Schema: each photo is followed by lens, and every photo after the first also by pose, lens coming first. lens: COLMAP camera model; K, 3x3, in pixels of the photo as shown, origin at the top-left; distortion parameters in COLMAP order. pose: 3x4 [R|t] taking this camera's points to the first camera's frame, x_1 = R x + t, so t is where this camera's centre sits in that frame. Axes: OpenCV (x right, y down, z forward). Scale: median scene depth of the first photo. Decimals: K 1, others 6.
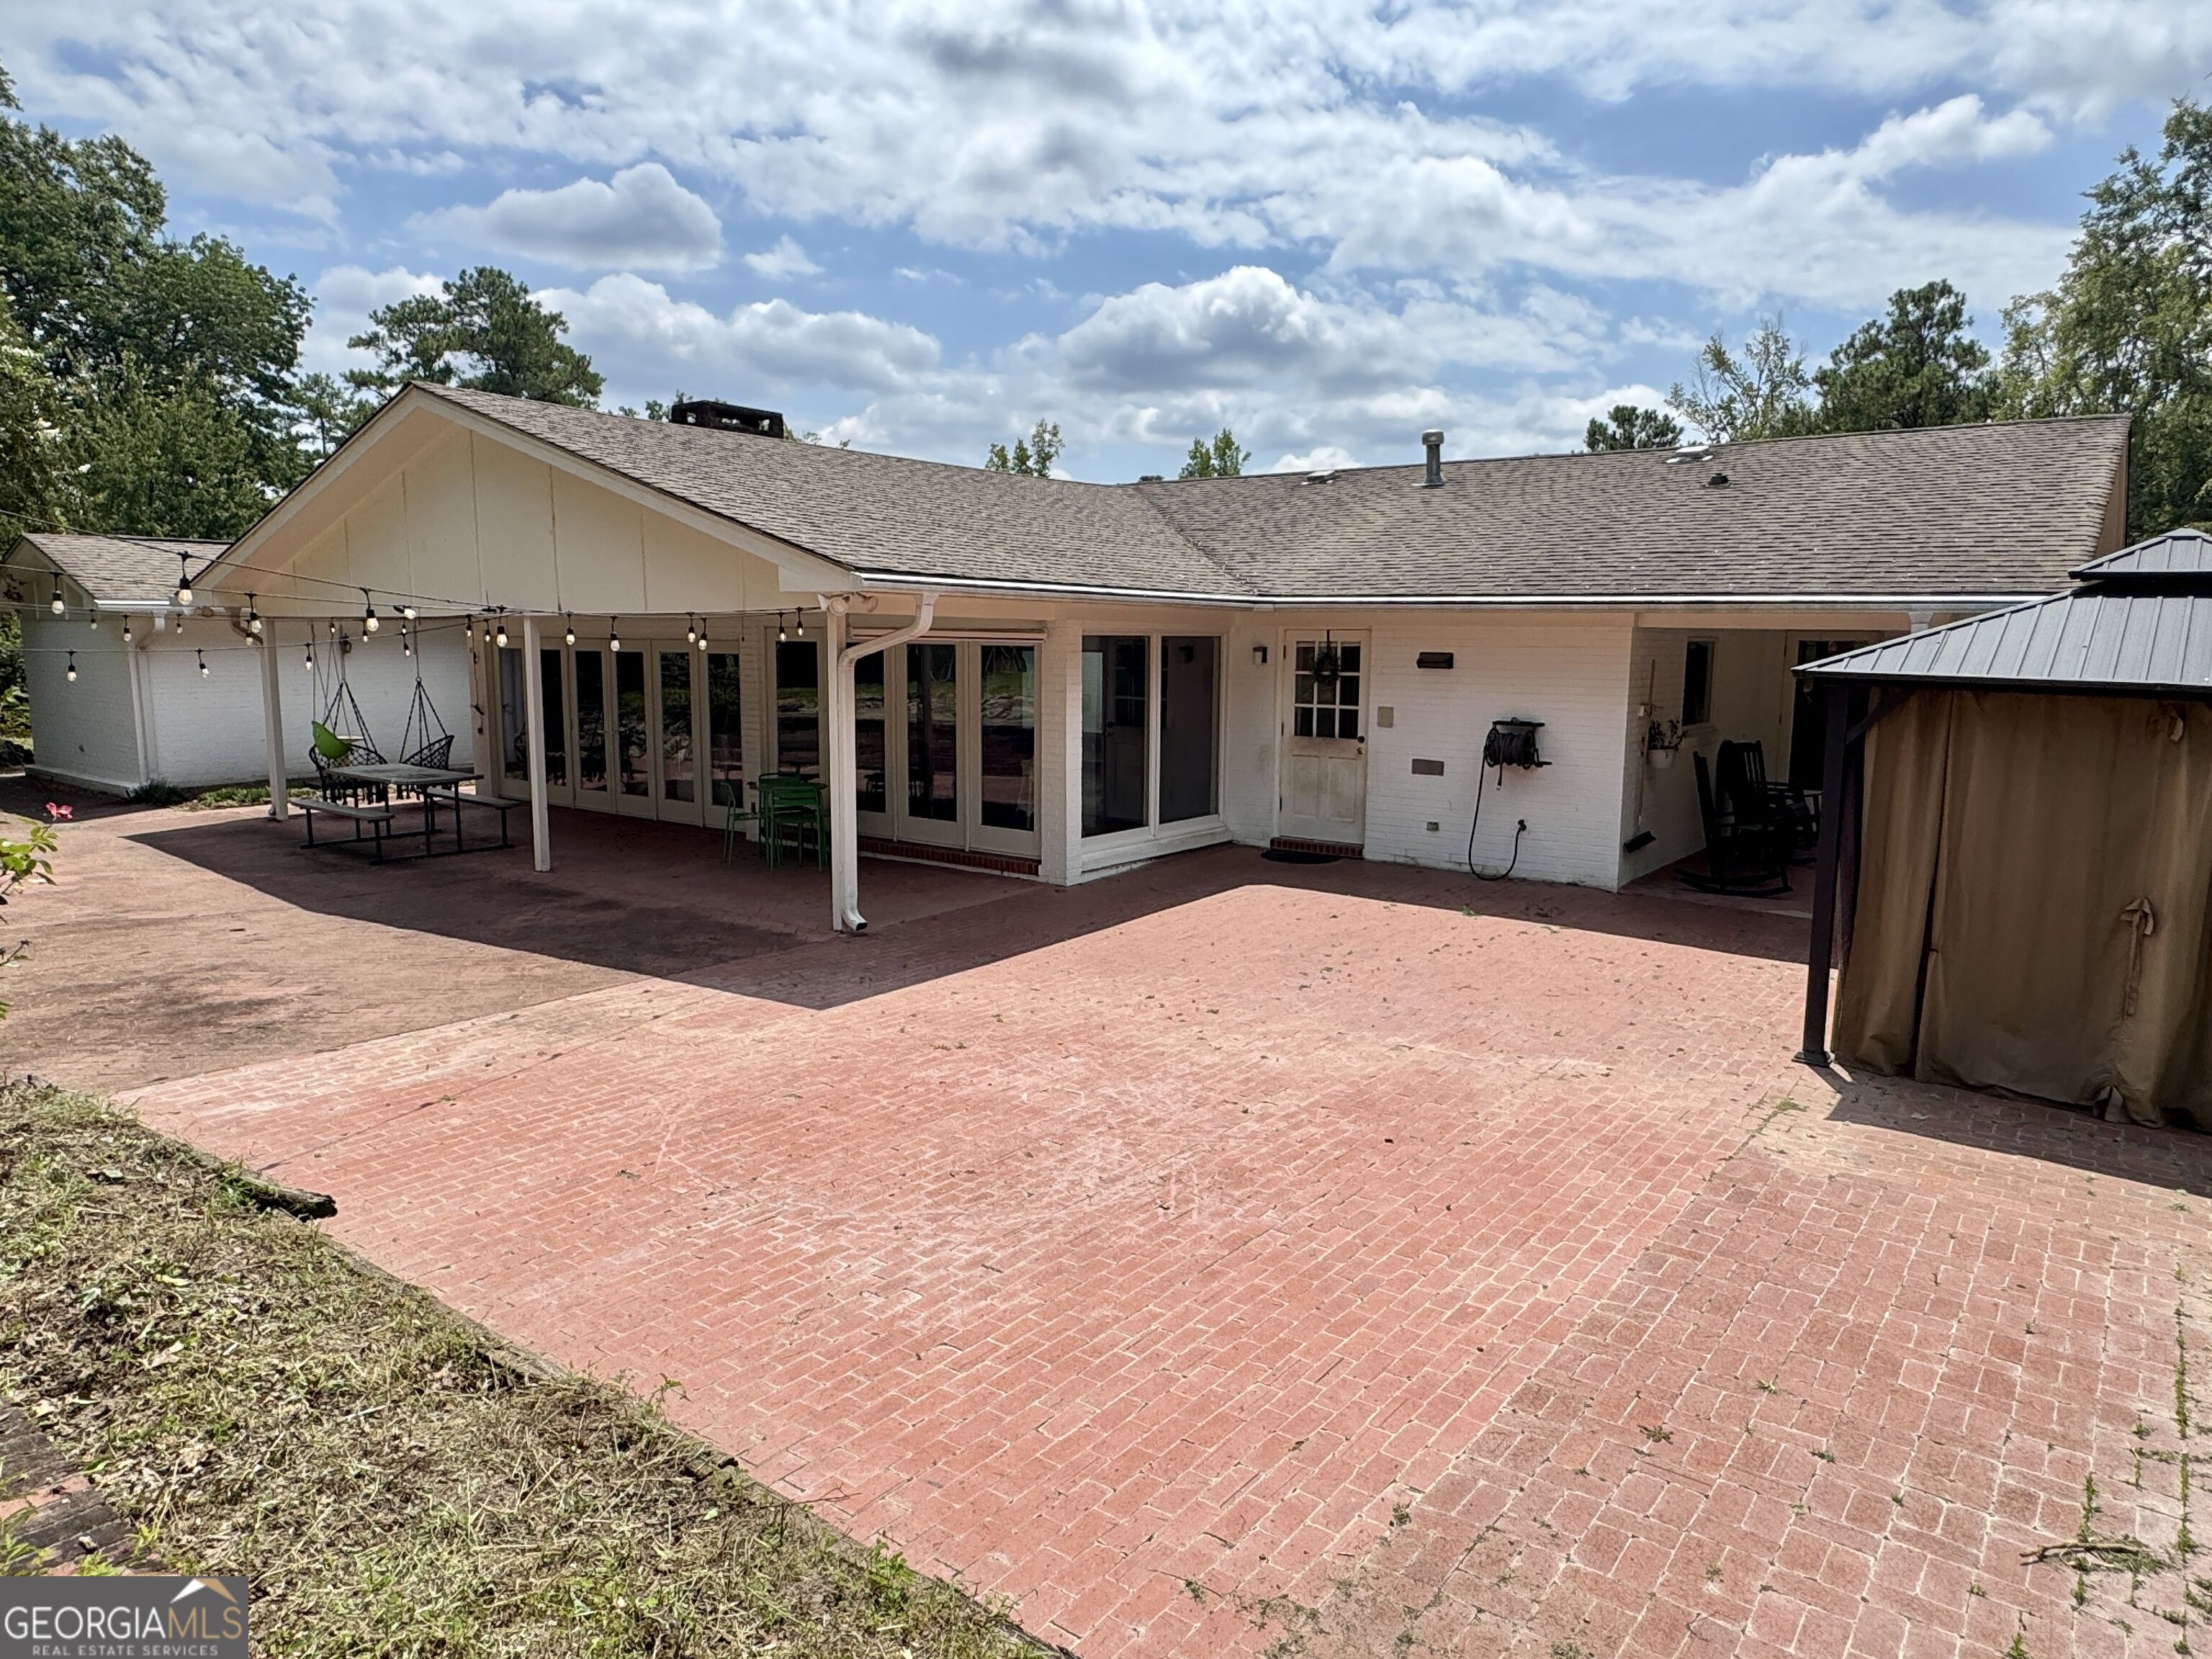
lens RADIAL K [[1414.2, 0, 1100.9], [0, 1414.2, 806.7], [0, 0, 1]] dist [-0.004706, 0.013759]
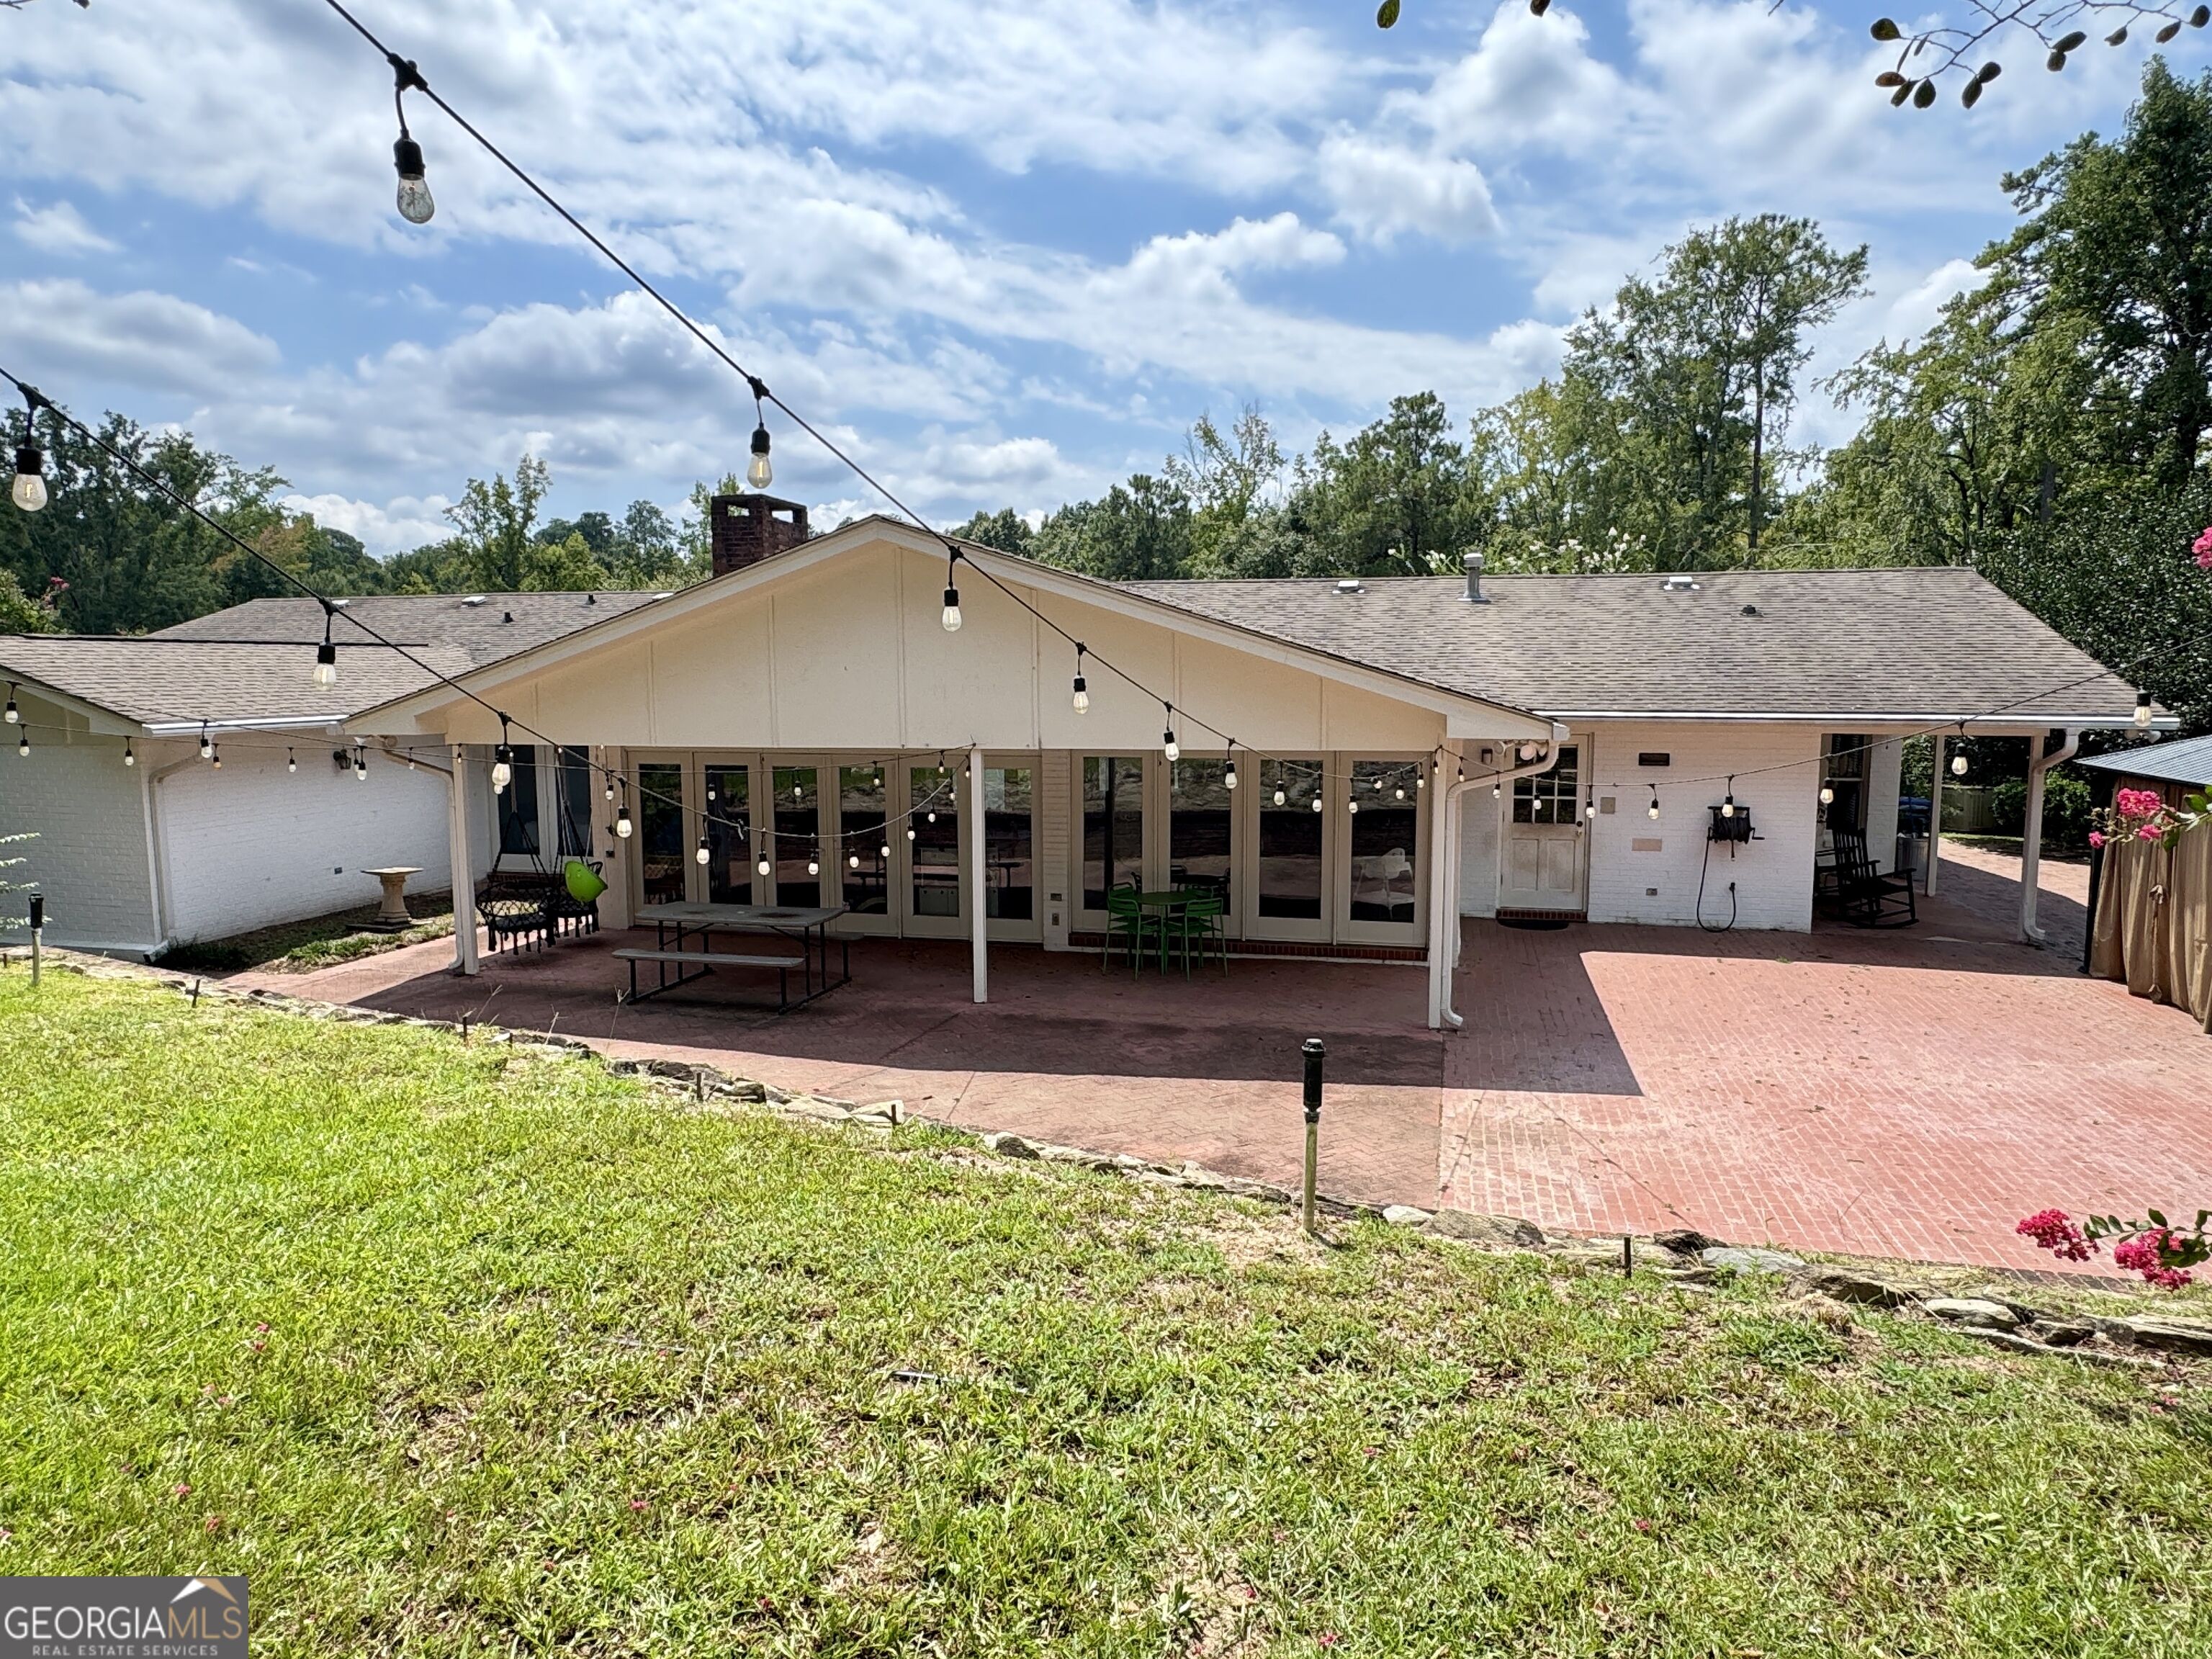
lens RADIAL K [[1414.2, 0, 1096.7], [0, 1414.2, 838.4], [0, 0, 1]] dist [-0.004706, 0.013759]
pose [[0.915554, -0.058292, 0.397948, -0.178910], [0.059558, 0.998183, 0.009192, -0.018747], [-0.397761, 0.015285, 0.917362, 0.011888]]
